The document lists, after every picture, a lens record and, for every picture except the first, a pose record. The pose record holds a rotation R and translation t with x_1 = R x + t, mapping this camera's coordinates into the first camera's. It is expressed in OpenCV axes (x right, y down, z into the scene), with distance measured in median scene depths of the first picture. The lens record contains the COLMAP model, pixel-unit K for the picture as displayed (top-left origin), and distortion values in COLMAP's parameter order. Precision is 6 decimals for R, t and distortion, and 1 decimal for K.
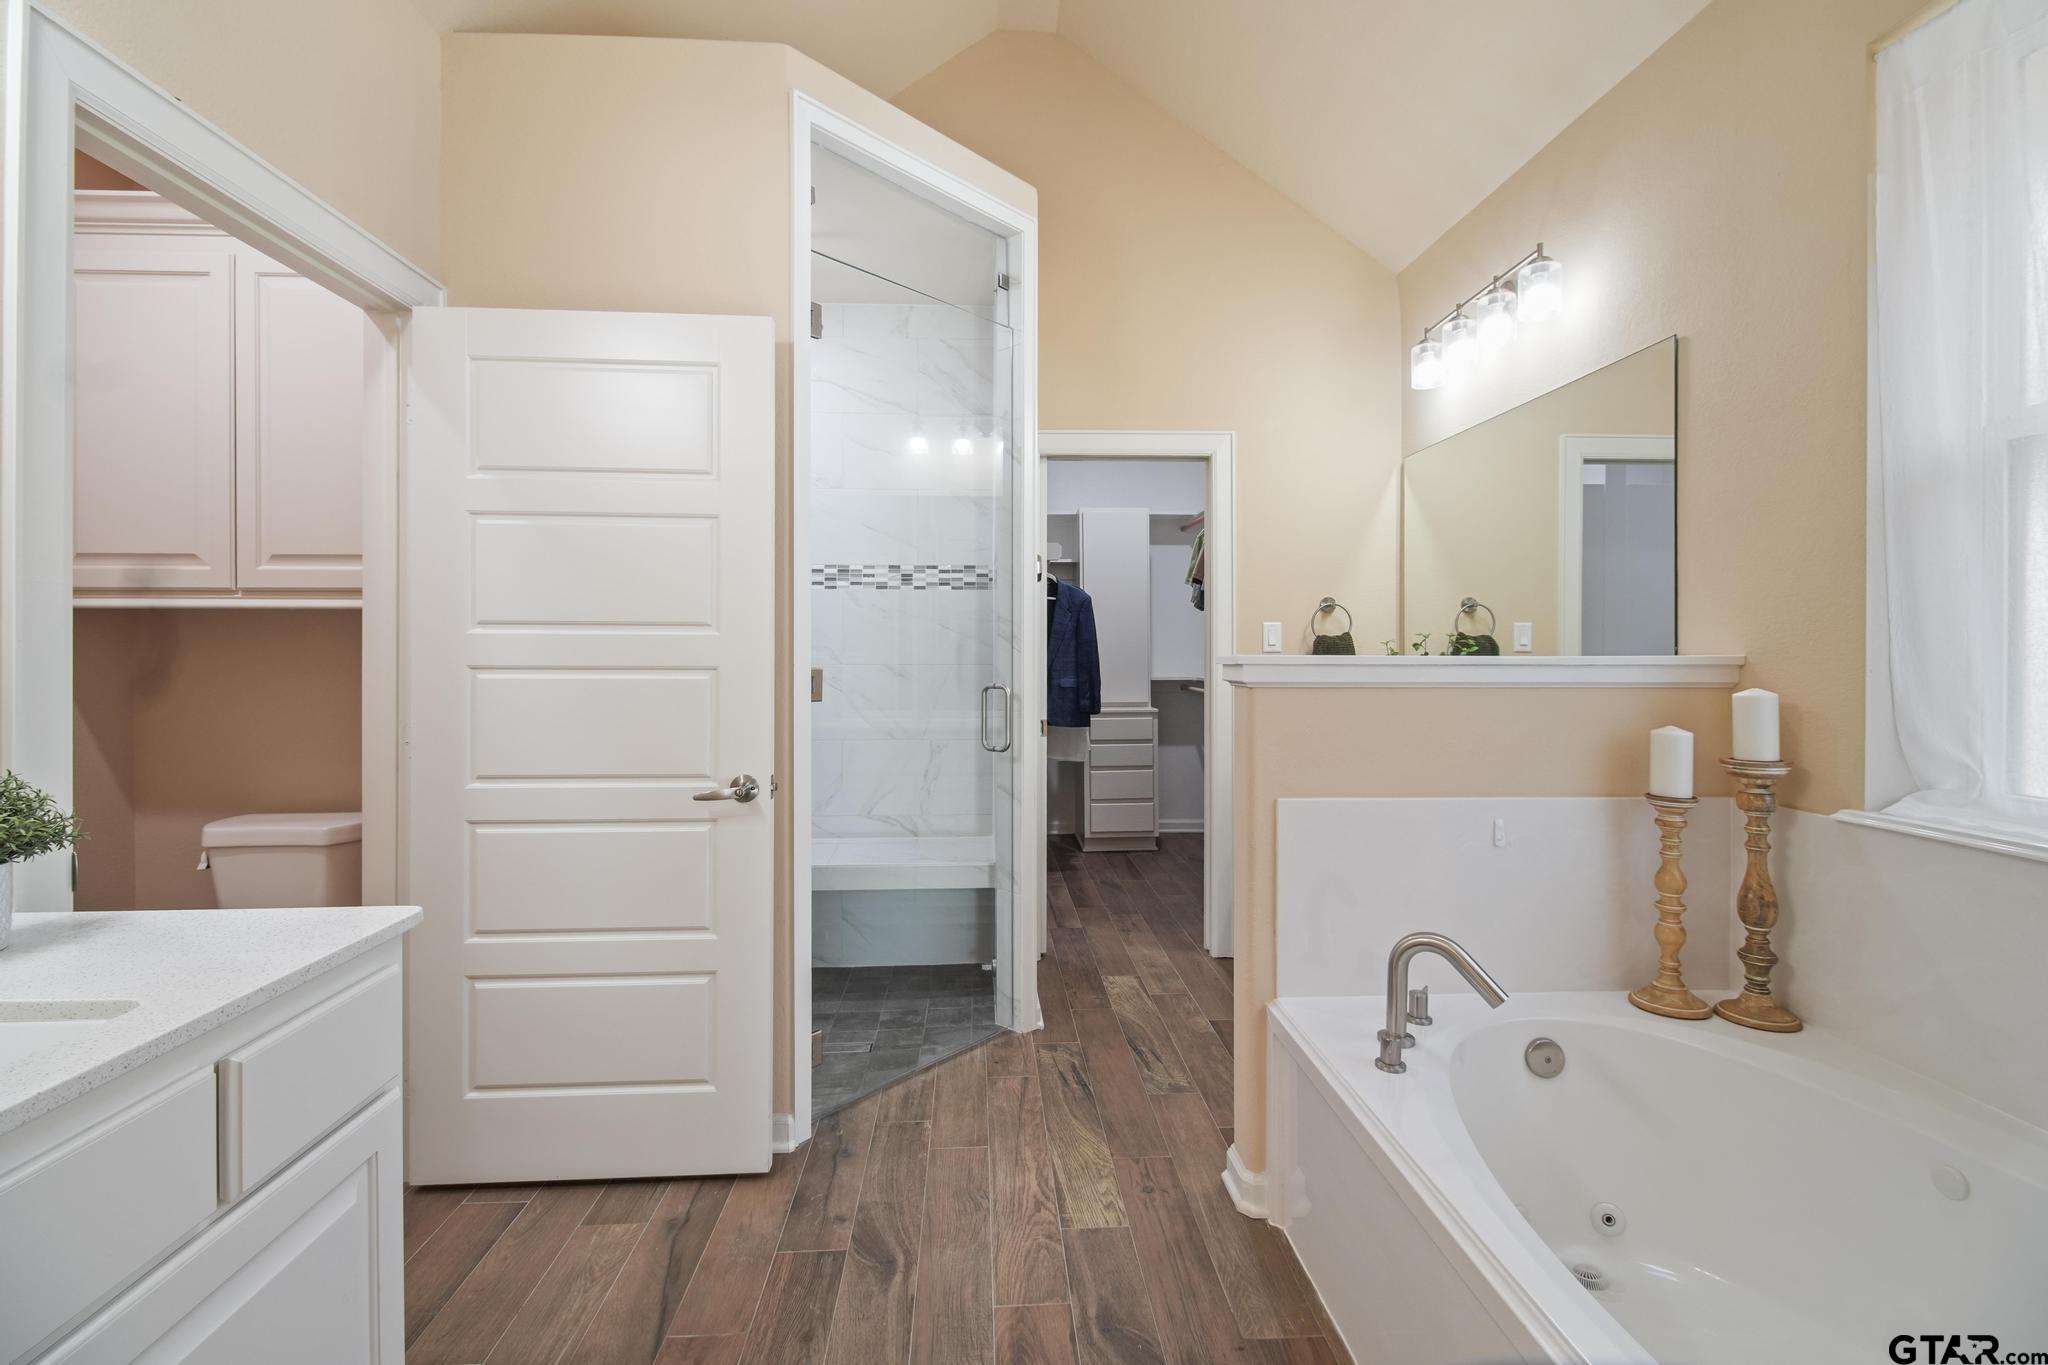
lens RADIAL K [[917.2, 0, 1022.6], [0, 917.2, 650.4], [0, 0, 1]] dist [0.001664, -0.010963]
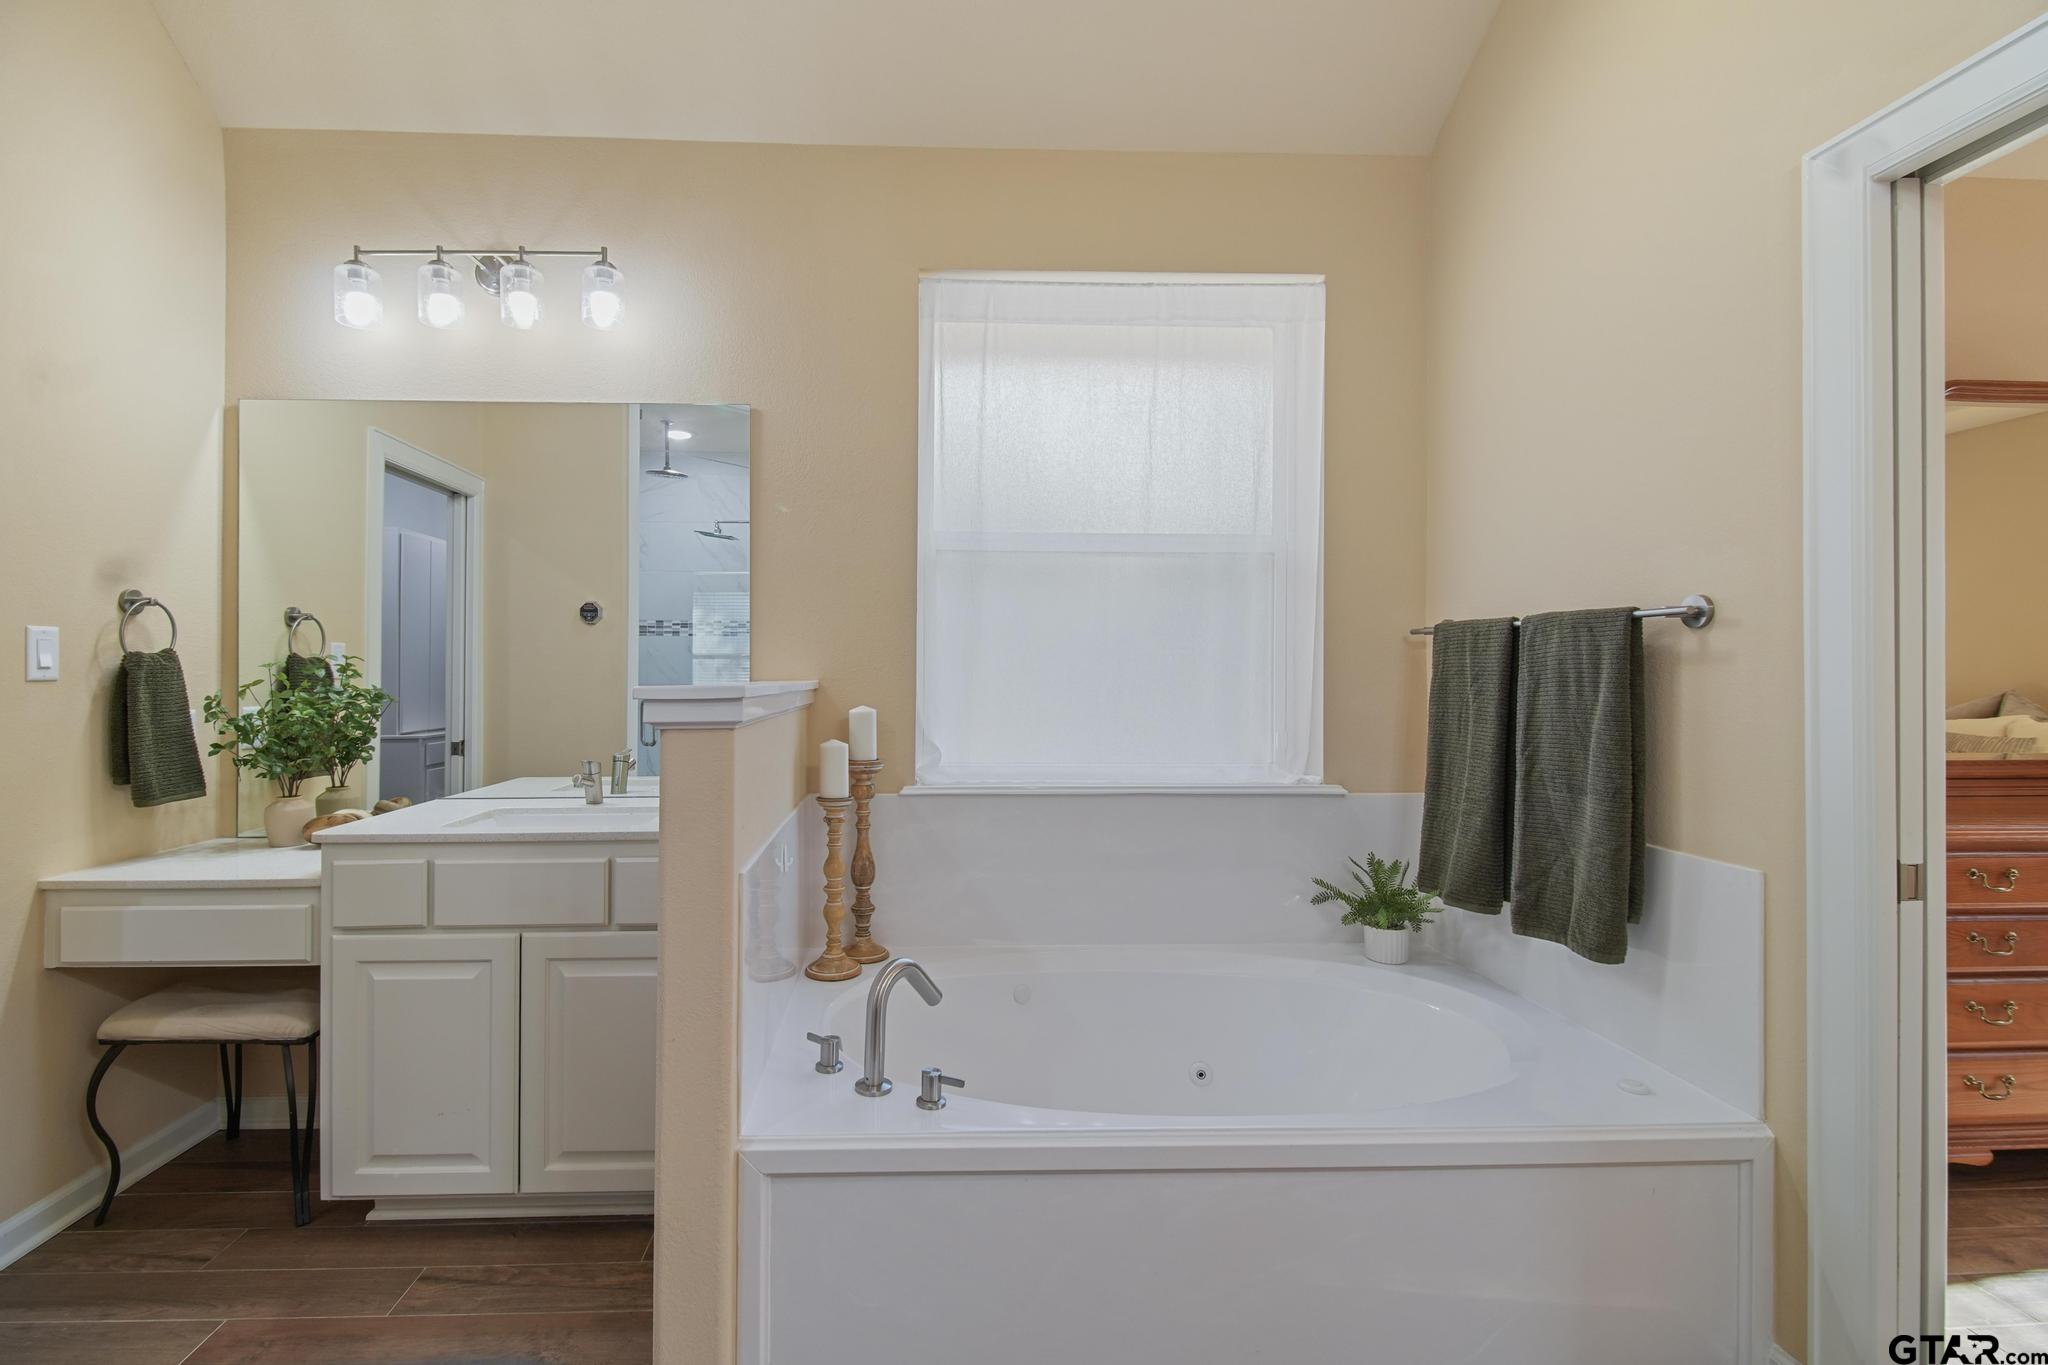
lens RADIAL K [[917.2, 0, 1022.6], [0, 917.2, 650.4], [0, 0, 1]] dist [0.001664, -0.010963]
pose [[-0.019117, 0.020132, 0.999615, -0.507361], [0.000999, 0.999797, -0.020117, -0.009164], [-0.999817, 0.000614, -0.019134, 0.767704]]
